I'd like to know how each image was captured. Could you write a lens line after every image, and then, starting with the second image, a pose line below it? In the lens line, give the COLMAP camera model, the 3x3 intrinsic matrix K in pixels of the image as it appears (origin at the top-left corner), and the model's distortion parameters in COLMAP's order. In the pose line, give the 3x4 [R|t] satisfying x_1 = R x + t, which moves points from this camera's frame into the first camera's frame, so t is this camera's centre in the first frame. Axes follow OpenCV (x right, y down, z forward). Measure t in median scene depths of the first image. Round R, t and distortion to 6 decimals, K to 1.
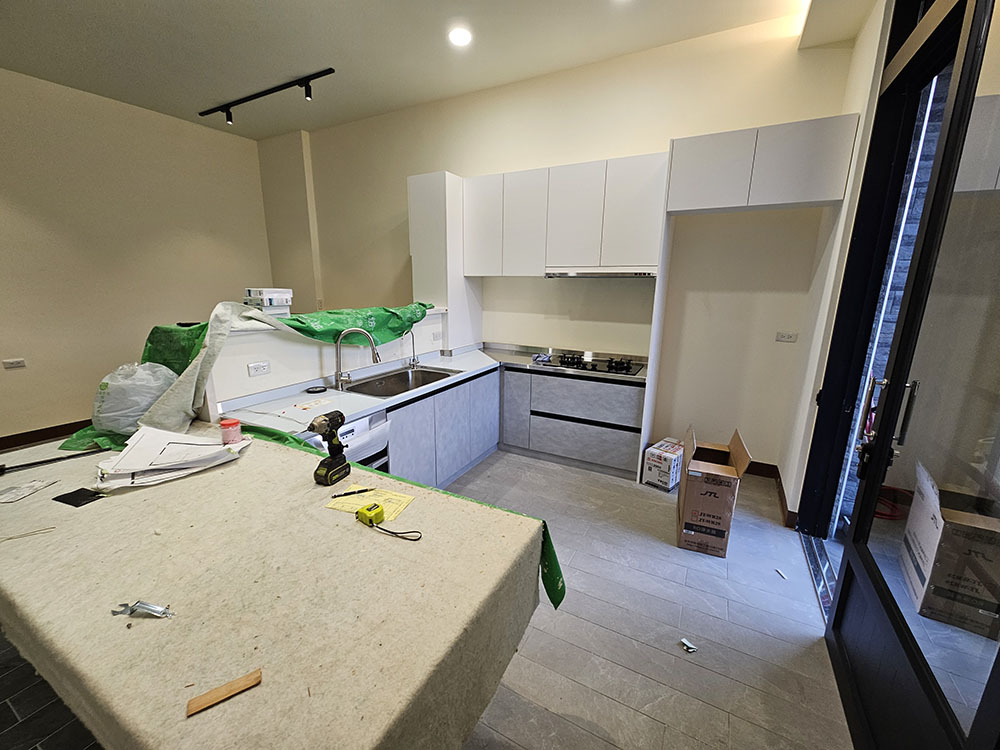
lens RADIAL K [[407.6, 0, 495.7], [0, 407.6, 379.4], [0, 0, 1]] dist [-0.001633, 0.002017]
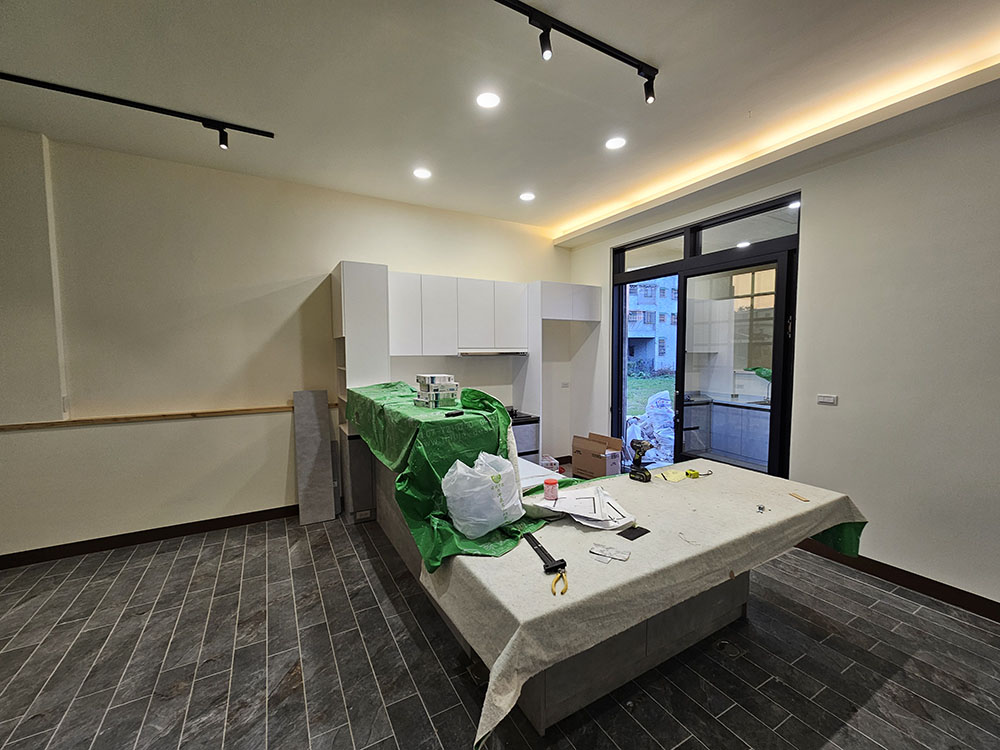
lens RADIAL K [[407.6, 0, 498.0], [0, 407.6, 377.5], [0, 0, 1]] dist [-0.001633, 0.002017]
pose [[0.529037, -0.064529, 0.846142, -1.069631], [0.205200, 0.977242, -0.053770, -0.102138], [-0.823416, 0.202074, 0.530238, 0.257273]]
